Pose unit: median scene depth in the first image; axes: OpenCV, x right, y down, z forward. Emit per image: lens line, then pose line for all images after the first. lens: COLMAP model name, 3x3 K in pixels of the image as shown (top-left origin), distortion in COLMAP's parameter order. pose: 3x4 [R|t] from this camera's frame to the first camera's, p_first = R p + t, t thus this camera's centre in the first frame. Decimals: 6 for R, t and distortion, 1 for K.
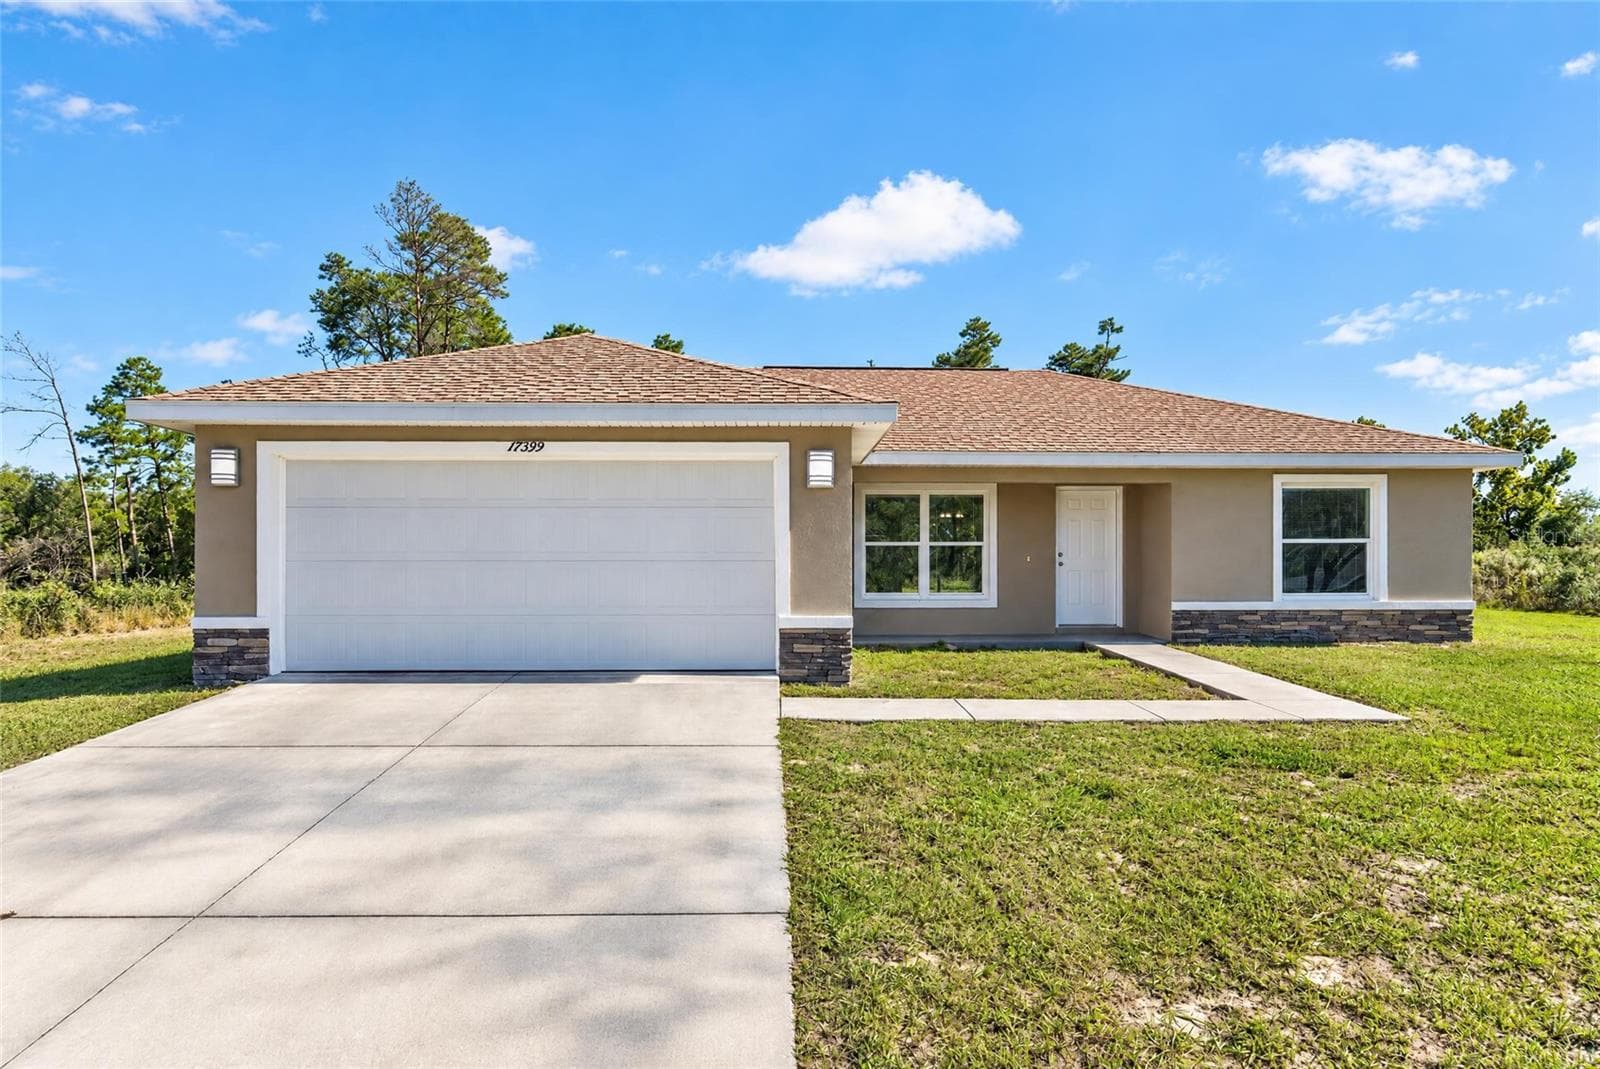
lens RADIAL K [[997.9, 0, 805.2], [0, 997.9, 575.0], [0, 0, 1]] dist [0.002572, 0.000908]
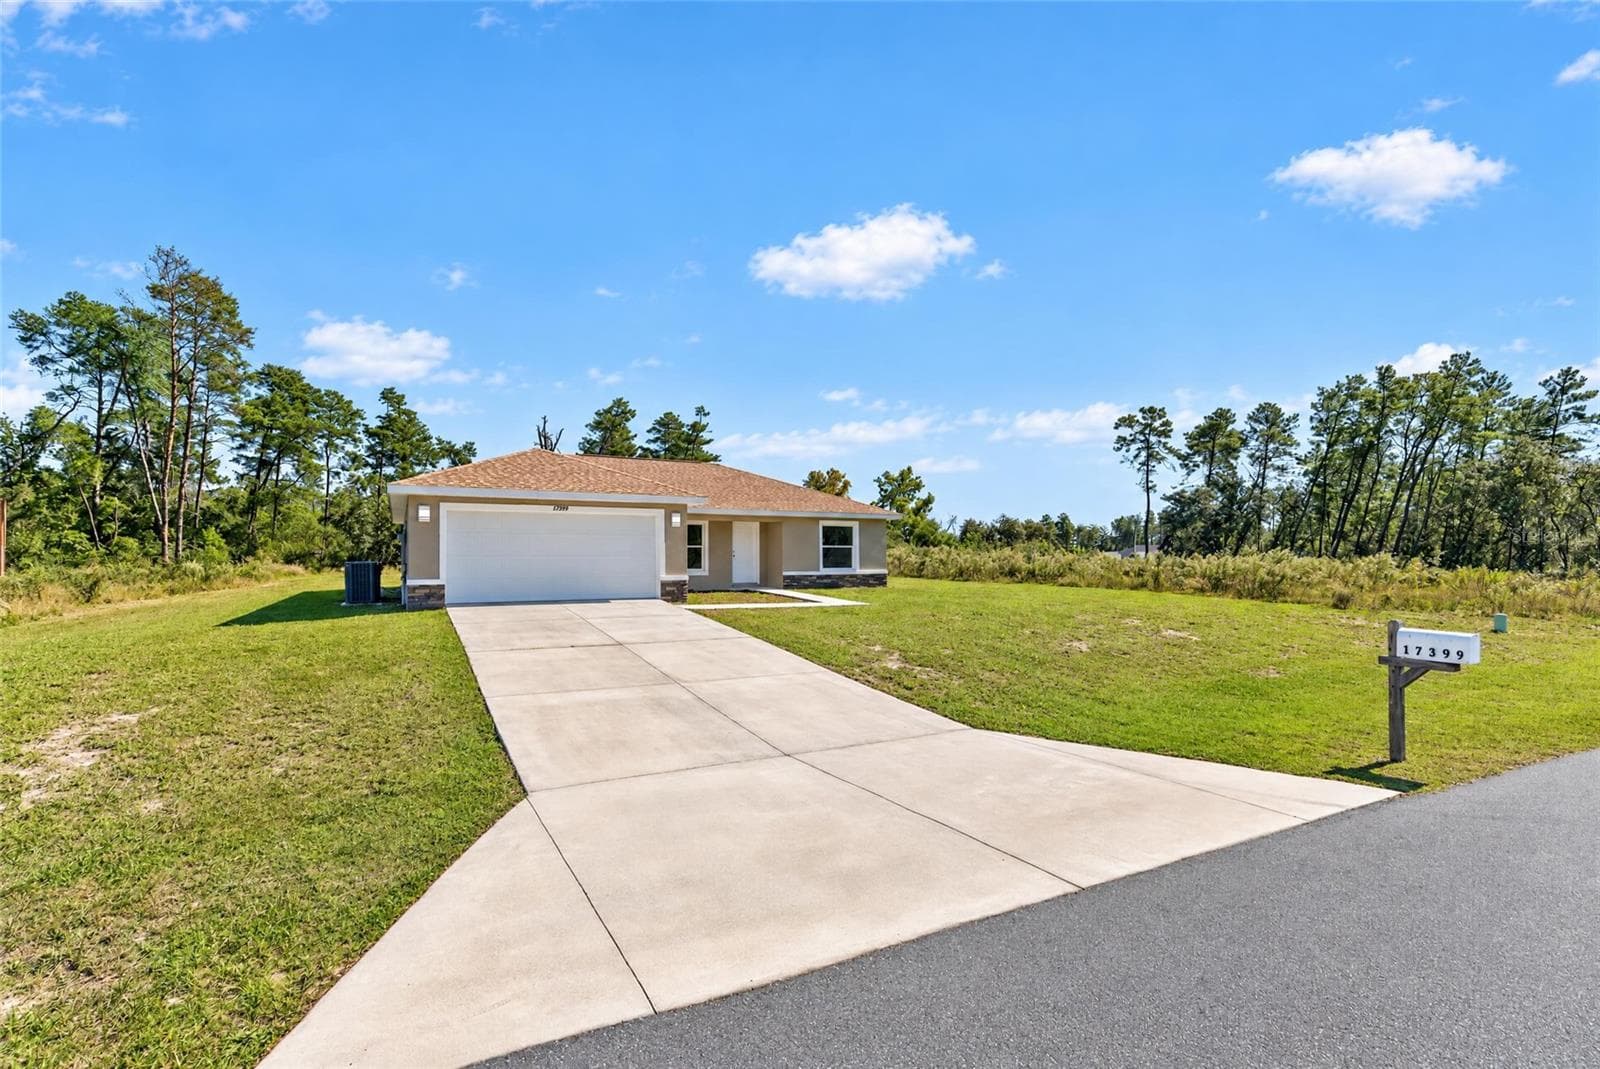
lens RADIAL K [[733.7, 0, 799.8], [0, 733.7, 530.5], [0, 0, 1]] dist [-0.001010, 0.000046]
pose [[0.892043, 0.016309, 0.451655, -0.397966], [0.004038, 0.999021, -0.044048, 0.005582], [-0.451932, 0.041116, 0.891104, -0.601262]]
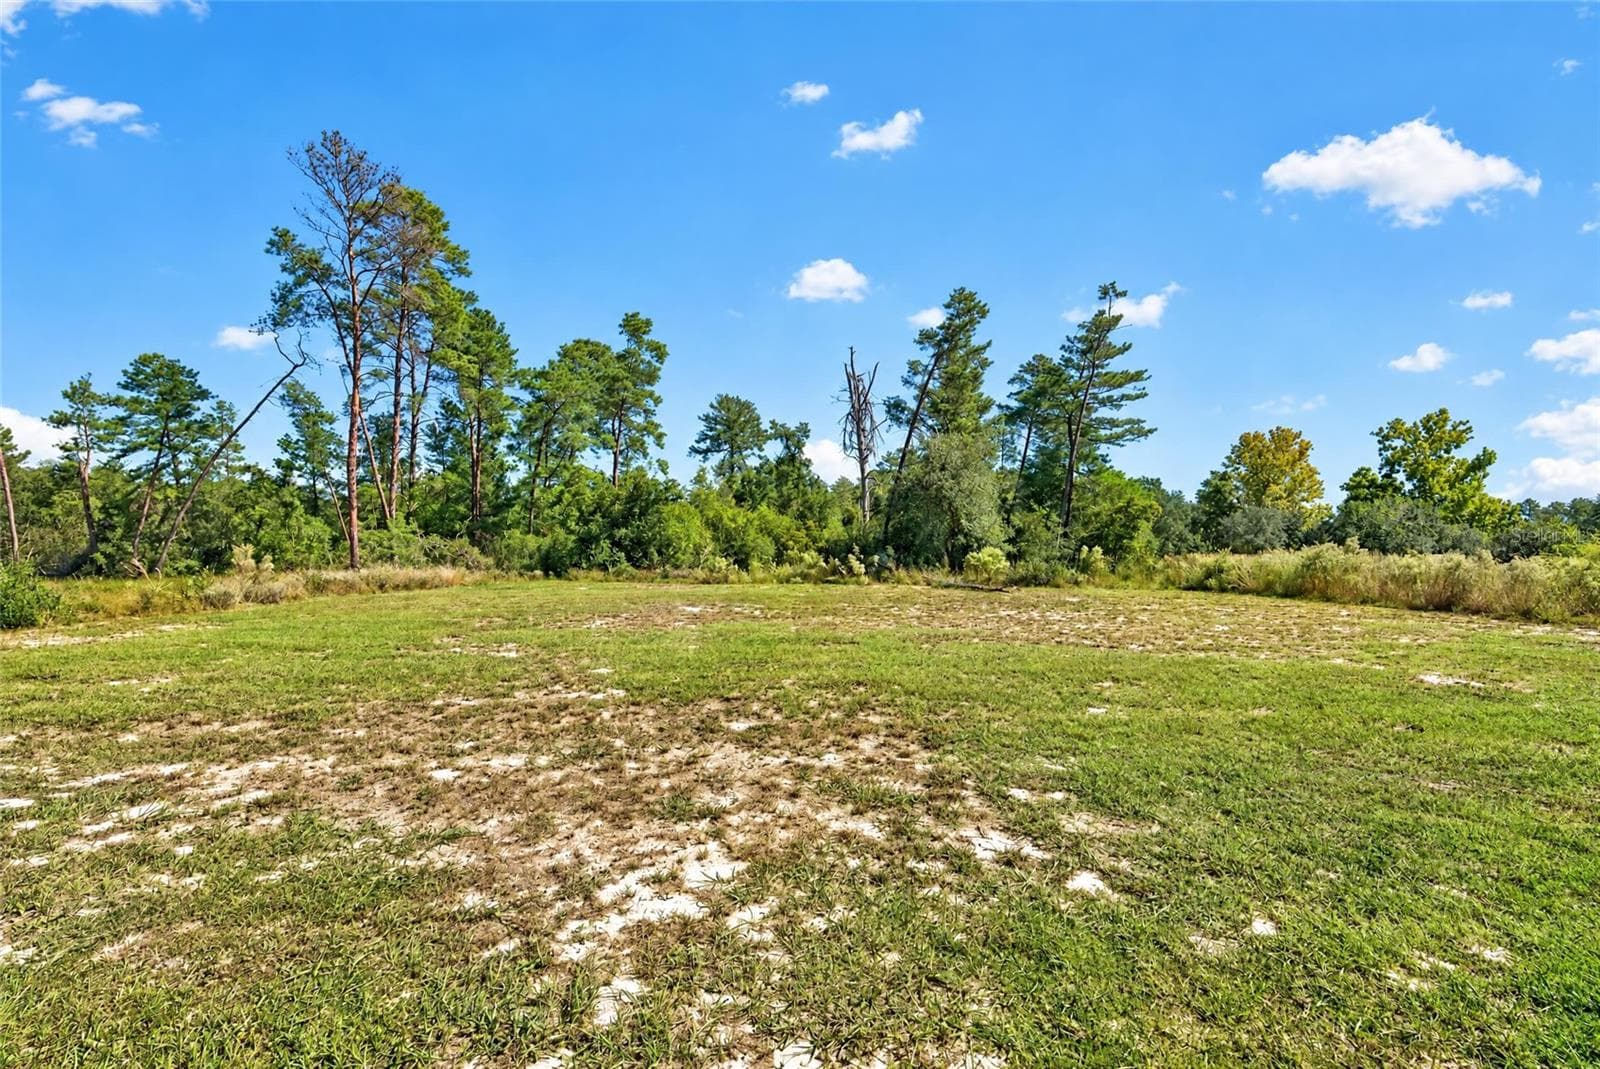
lens RADIAL K [[674.0, 0, 799.3], [0, 674.0, 534.9], [0, 0, 1]] dist [0.000143, 0.000135]
pose [[0.998921, 0.000577, -0.046445, 0.209001], [-0.002021, 0.999516, -0.031047, -0.032625], [0.046405, 0.031107, 0.998438, 1.579455]]
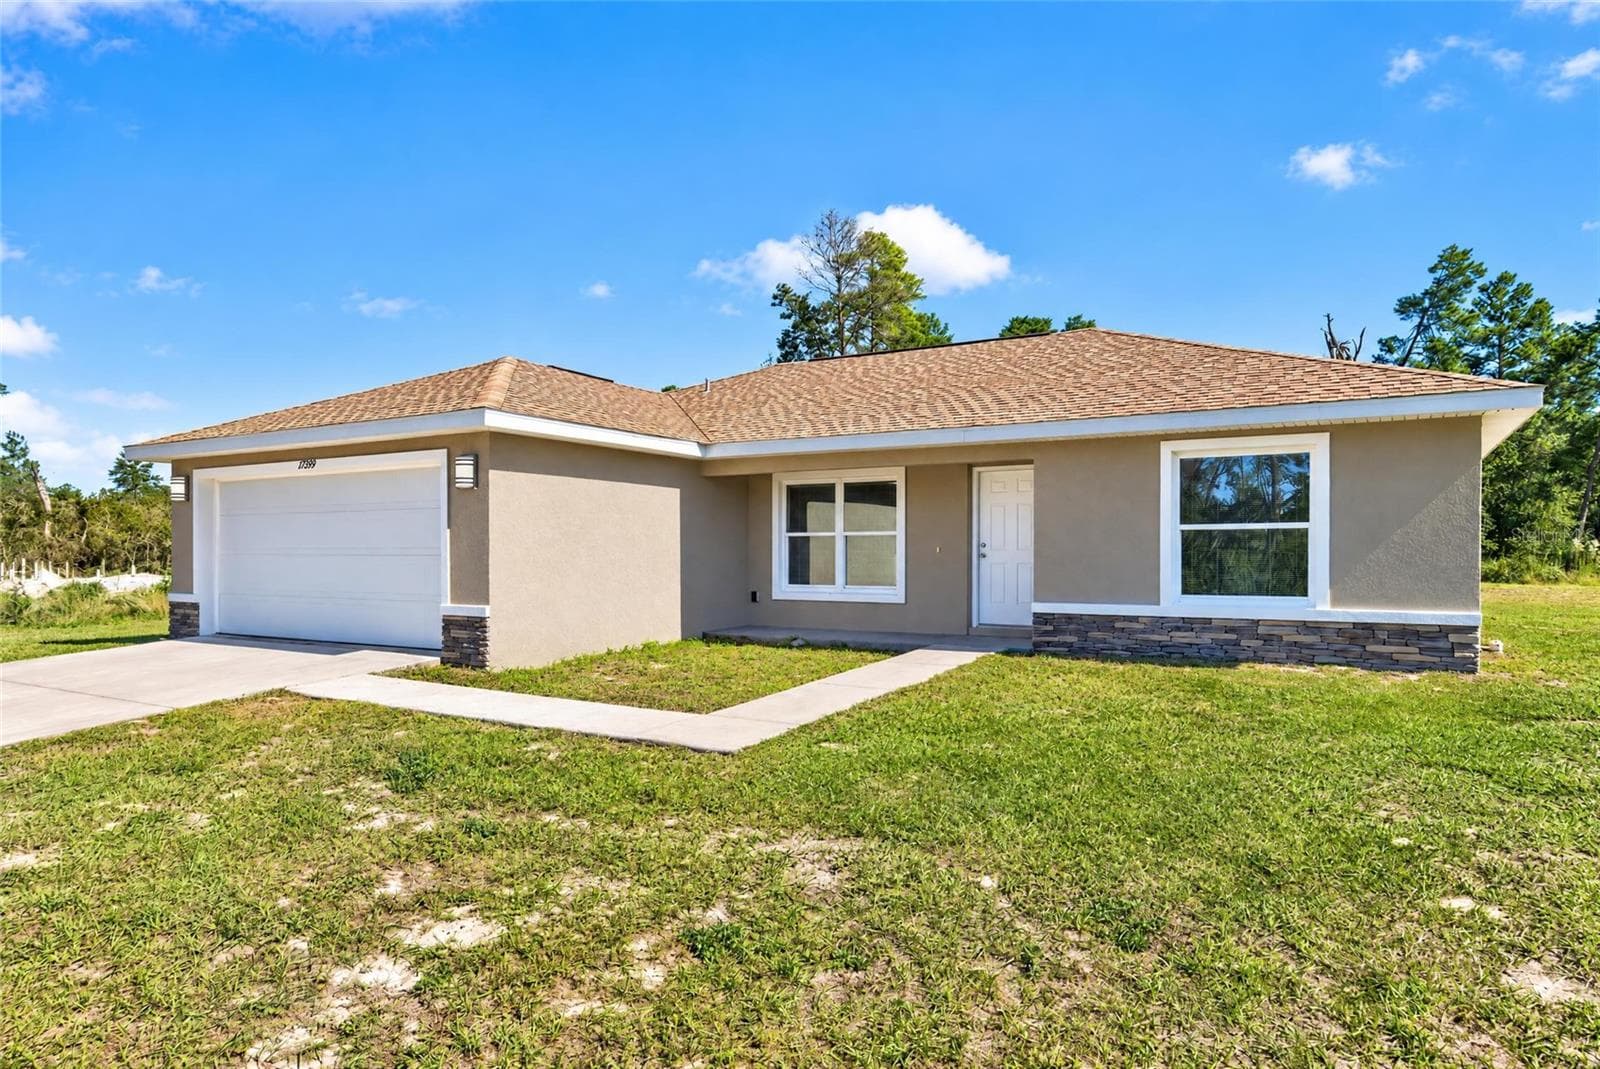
lens RADIAL K [[973.5, 0, 796.8], [0, 973.5, 545.6], [0, 0, 1]] dist [-0.004130, 0.000505]
pose [[0.842067, -0.002172, -0.539369, 0.629382], [-0.004745, 0.999923, -0.011434, -0.009704], [0.539352, 0.012188, 0.841992, 0.203576]]
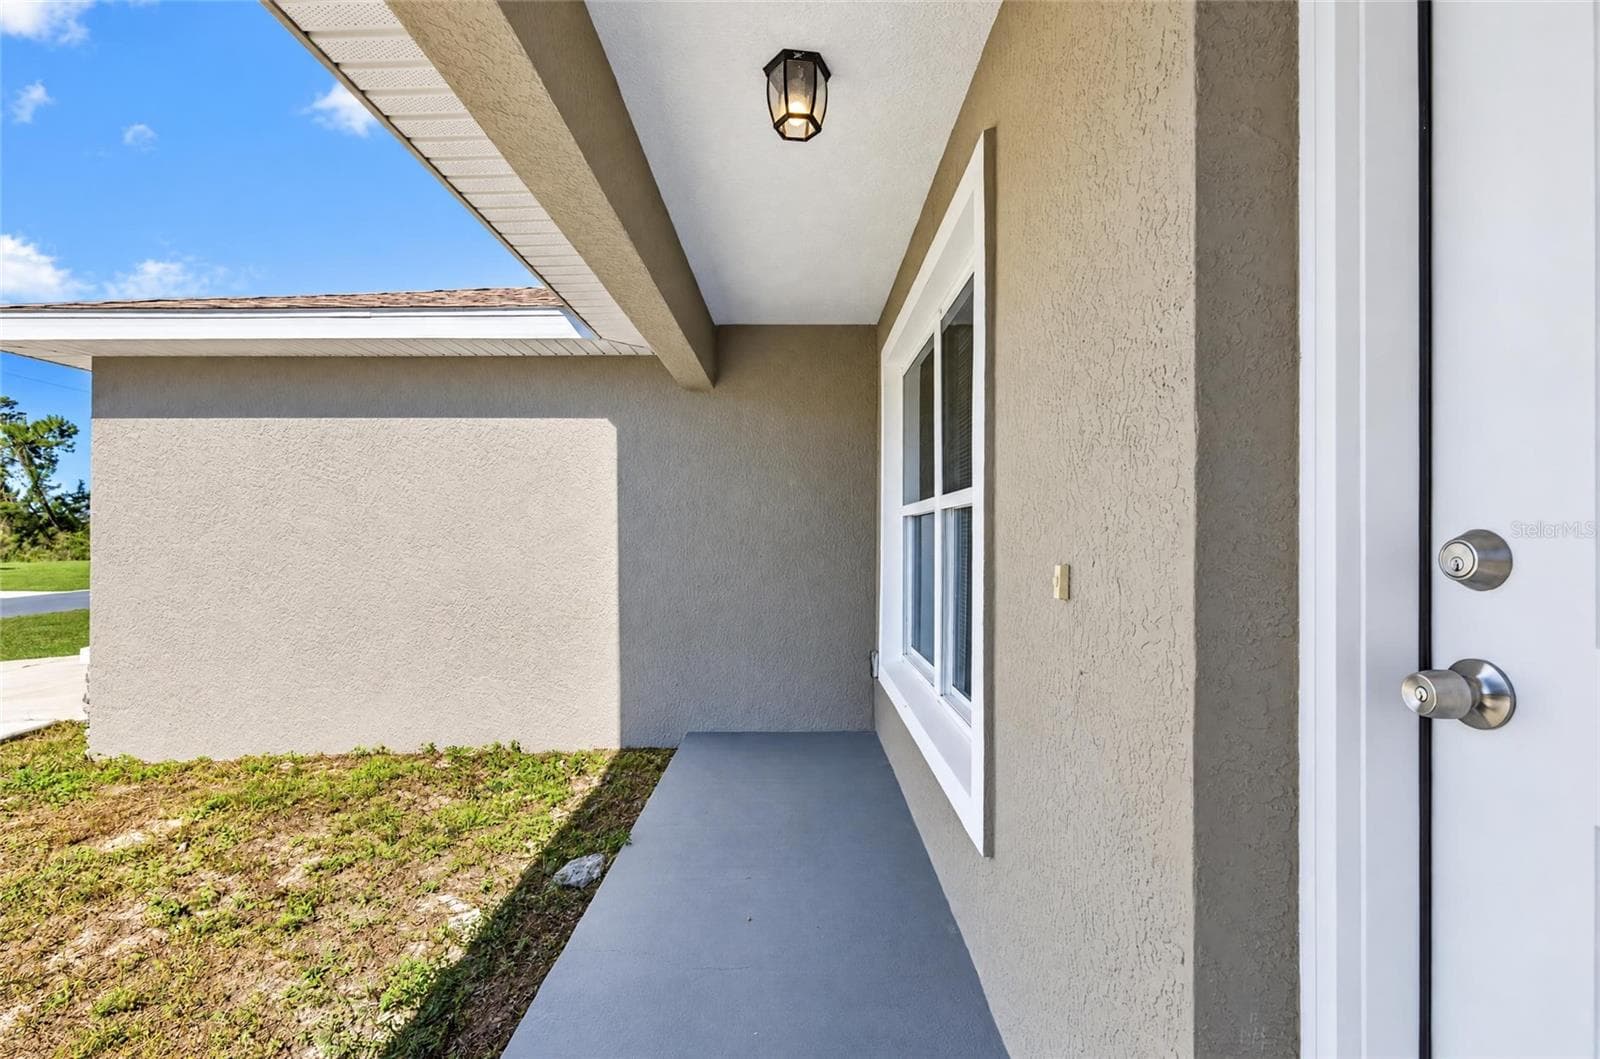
lens RADIAL K [[692.4, 0, 797.3], [0, 692.4, 533.1], [0, 0, 1]] dist [0.000316, -0.000092]
pose [[-0.042282, -0.008101, -0.999073, 0.331048], [-0.012369, 0.999895, -0.007584, -0.022616], [0.999029, 0.012037, -0.042378, 1.037962]]
